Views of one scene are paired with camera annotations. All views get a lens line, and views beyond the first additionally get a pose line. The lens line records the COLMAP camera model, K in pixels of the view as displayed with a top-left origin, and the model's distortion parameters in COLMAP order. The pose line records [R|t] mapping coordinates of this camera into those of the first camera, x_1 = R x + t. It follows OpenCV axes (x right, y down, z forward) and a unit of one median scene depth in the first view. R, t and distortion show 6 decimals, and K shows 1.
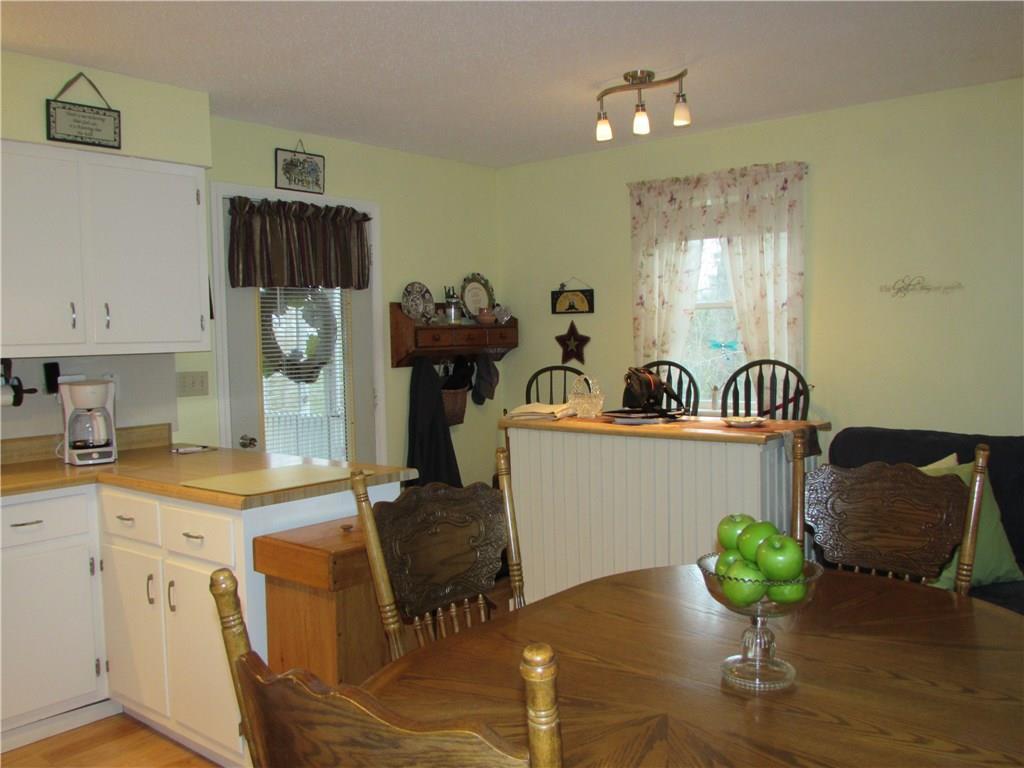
lens RADIAL K [[903.3, 0, 512.0], [0, 903.3, 384.0], [0, 0, 1]] dist [-0.005404, -0.004967]
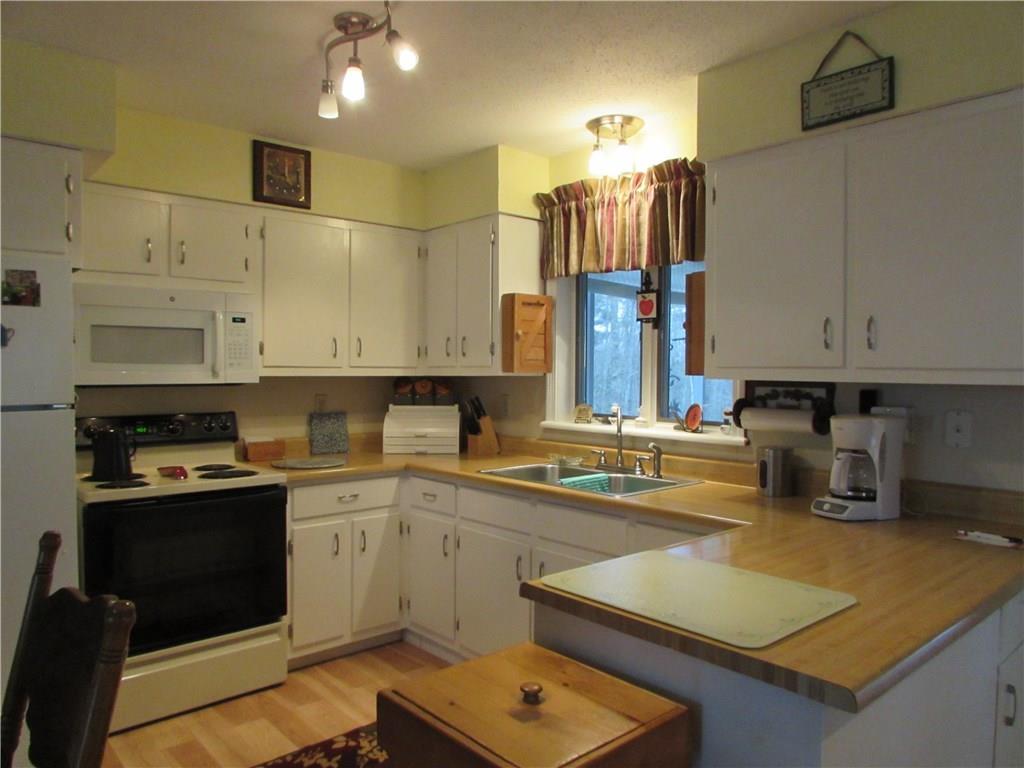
lens RADIAL K [[746.4, 0, 512.0], [0, 746.4, 384.0], [0, 0, 1]] dist [0.000820, -0.000409]
pose [[-0.154325, 0.049914, -0.986759, 0.239447], [-0.052090, 0.996923, 0.058575, -0.055631], [0.986646, 0.060440, -0.151250, 0.828141]]
